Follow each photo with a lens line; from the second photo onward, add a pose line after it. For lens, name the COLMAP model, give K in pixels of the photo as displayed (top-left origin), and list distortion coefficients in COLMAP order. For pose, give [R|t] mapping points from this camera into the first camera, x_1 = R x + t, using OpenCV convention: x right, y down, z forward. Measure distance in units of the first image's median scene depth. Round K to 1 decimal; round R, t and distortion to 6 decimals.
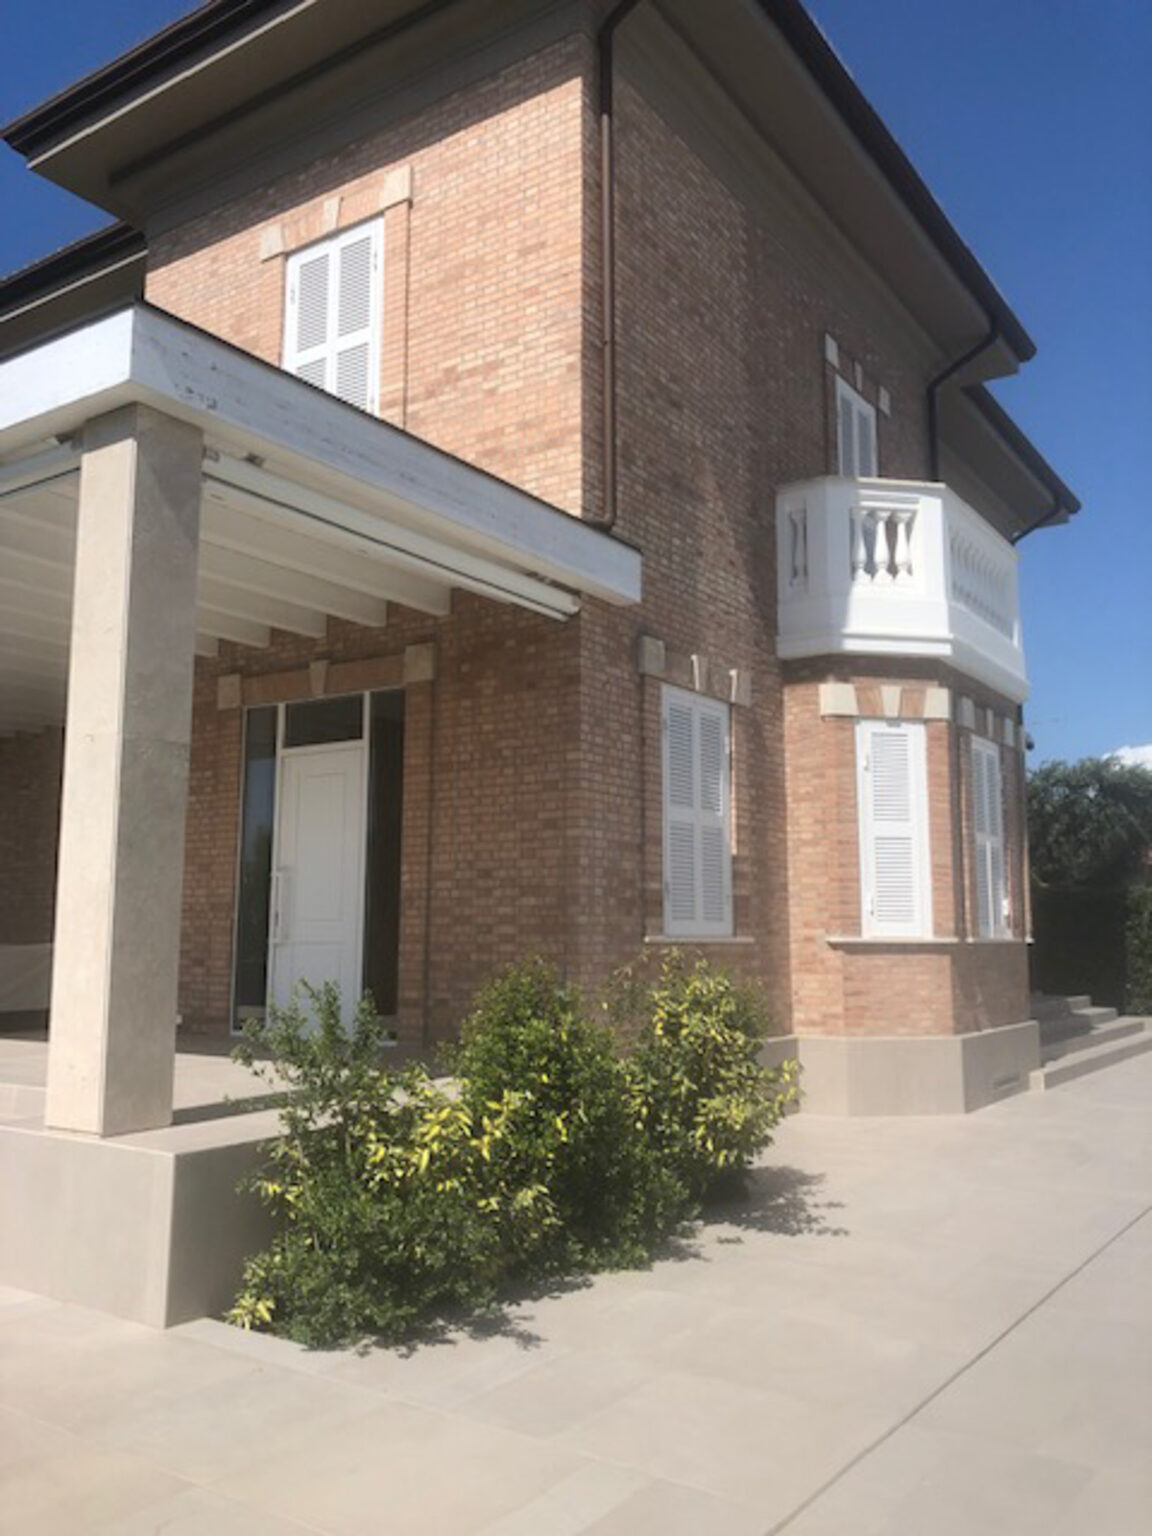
lens RADIAL K [[1254.8, 0, 576.0], [0, 1254.8, 768.0], [0, 0, 1]] dist [0.069428, 0.005652]
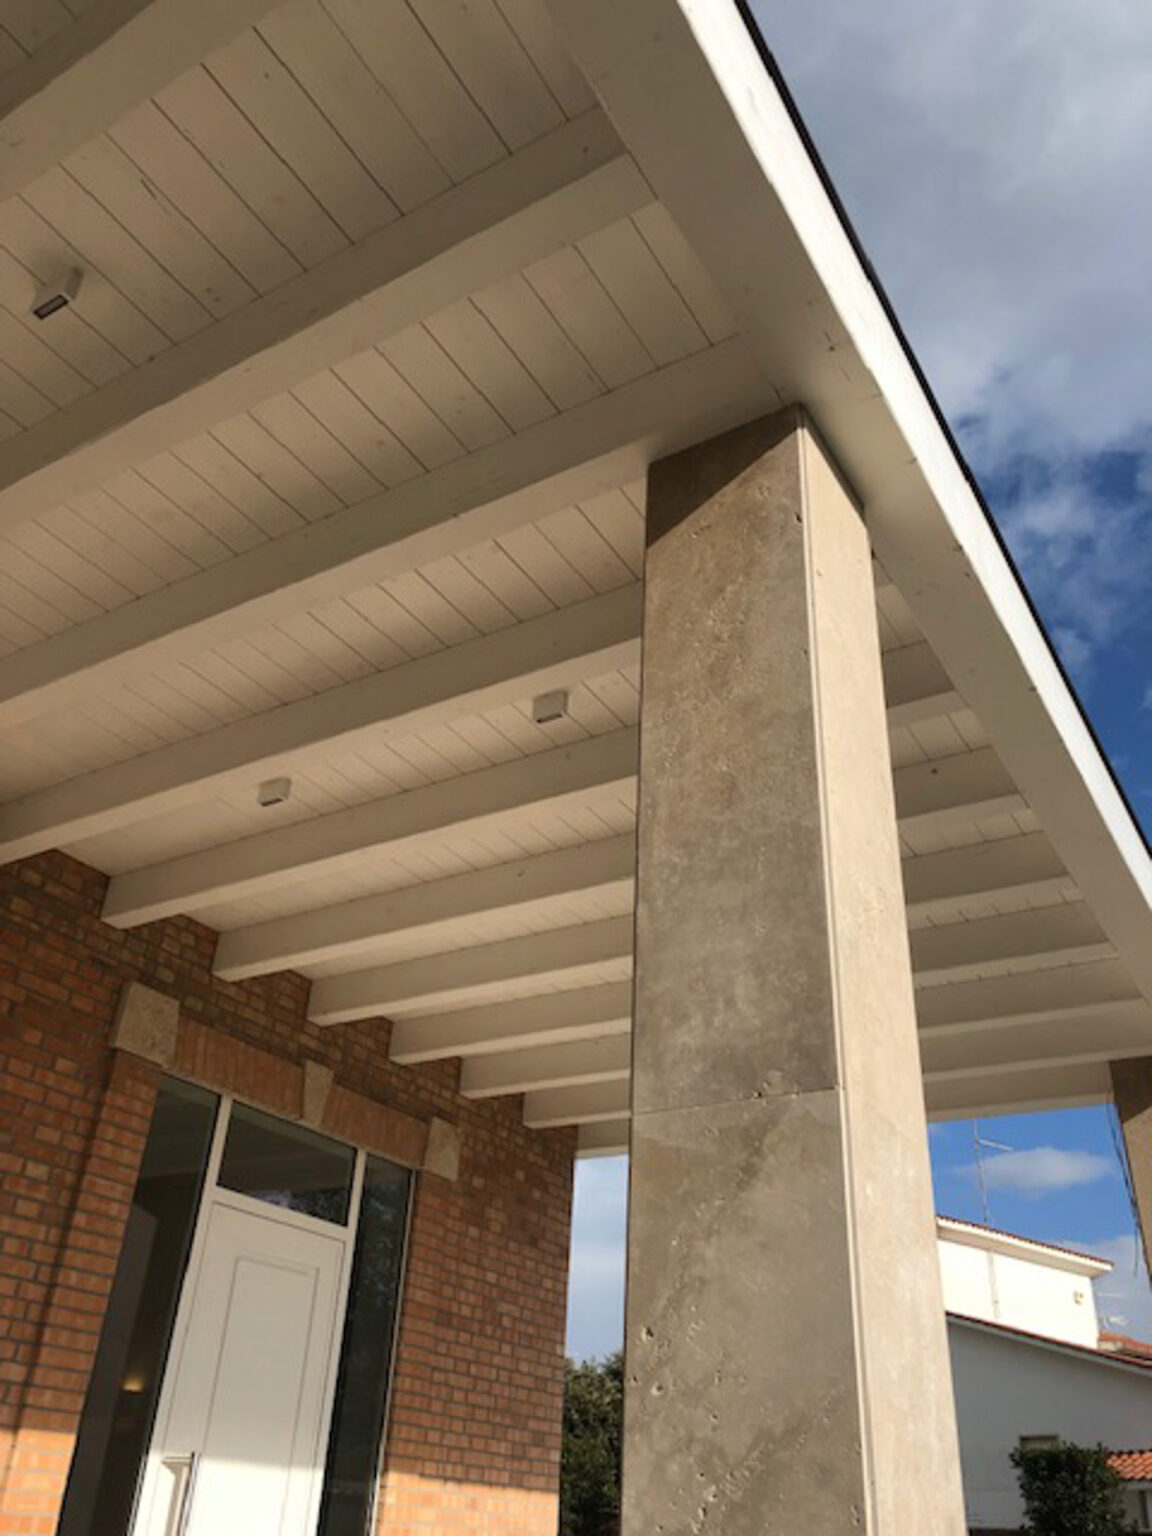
lens RADIAL K [[1254.8, 0, 576.0], [0, 1254.8, 768.0], [0, 0, 1]] dist [0.069428, 0.005652]
pose [[-0.042935, 0.518397, 0.854061, -0.885353], [-0.184364, 0.836058, -0.516738, 0.097654], [-0.981920, -0.179644, 0.059678, 0.943690]]
